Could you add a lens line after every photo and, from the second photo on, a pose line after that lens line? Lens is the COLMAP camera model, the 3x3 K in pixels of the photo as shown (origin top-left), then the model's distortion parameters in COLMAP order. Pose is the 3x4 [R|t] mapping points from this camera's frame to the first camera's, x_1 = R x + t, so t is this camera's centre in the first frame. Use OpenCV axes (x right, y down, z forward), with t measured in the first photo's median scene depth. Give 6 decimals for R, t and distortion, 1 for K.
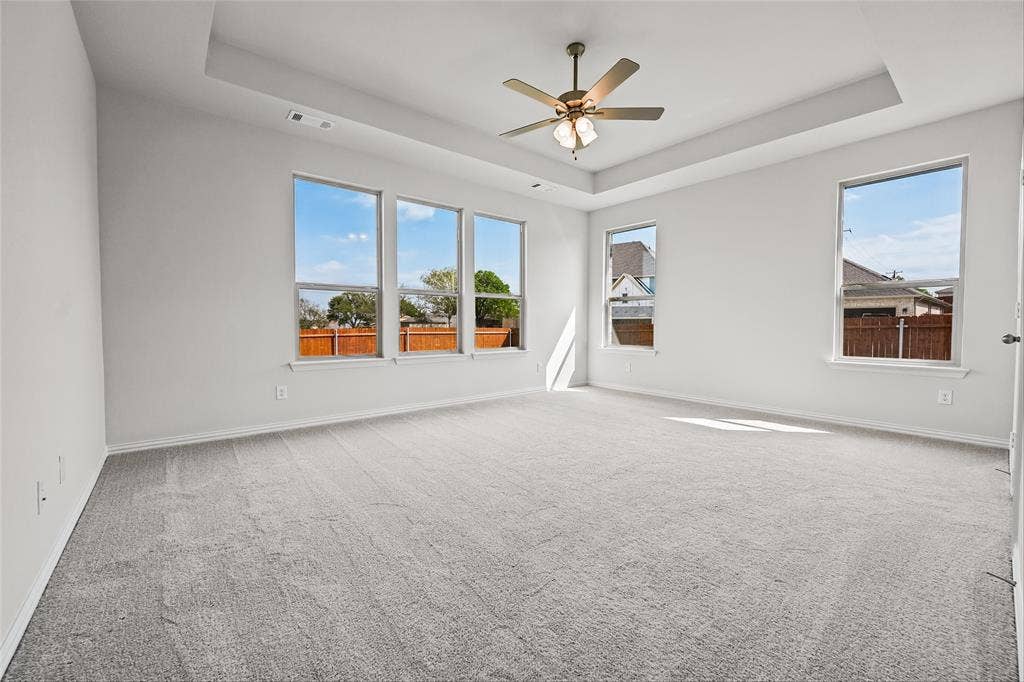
lens RADIAL K [[430.9, 0, 533.5], [0, 430.9, 324.8], [0, 0, 1]] dist [-0.001044, -0.000268]
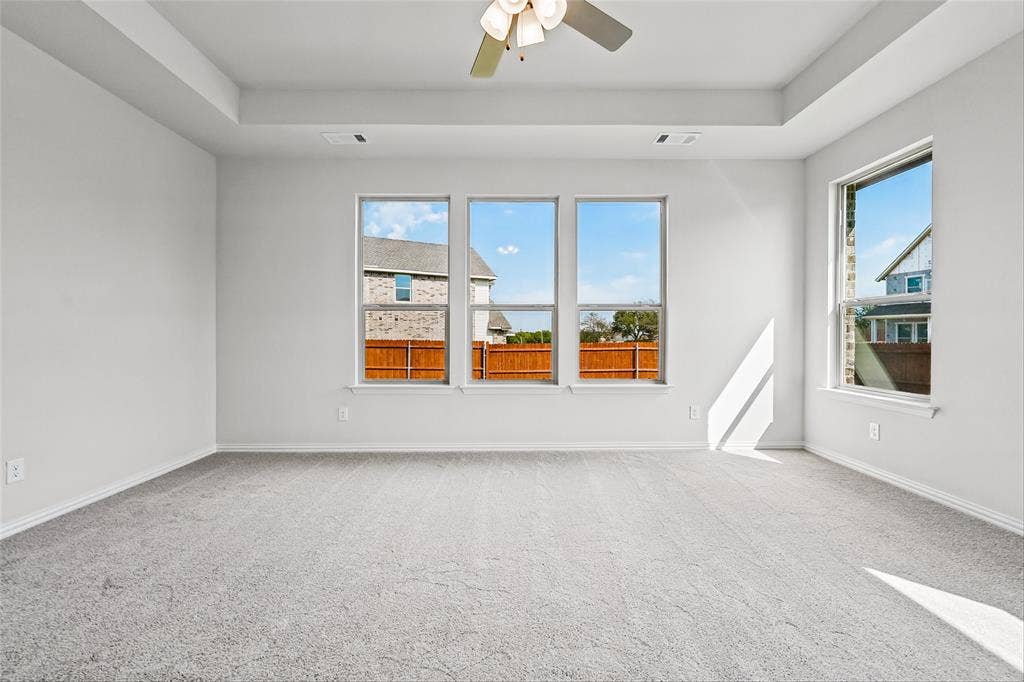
lens RADIAL K [[430.9, 0, 533.5], [0, 430.9, 324.8], [0, 0, 1]] dist [-0.001044, -0.000268]
pose [[0.746528, -0.014260, -0.665201, 0.265095], [-0.000946, 0.999747, -0.022493, -0.018845], [0.665353, 0.017421, 0.746325, 0.337765]]
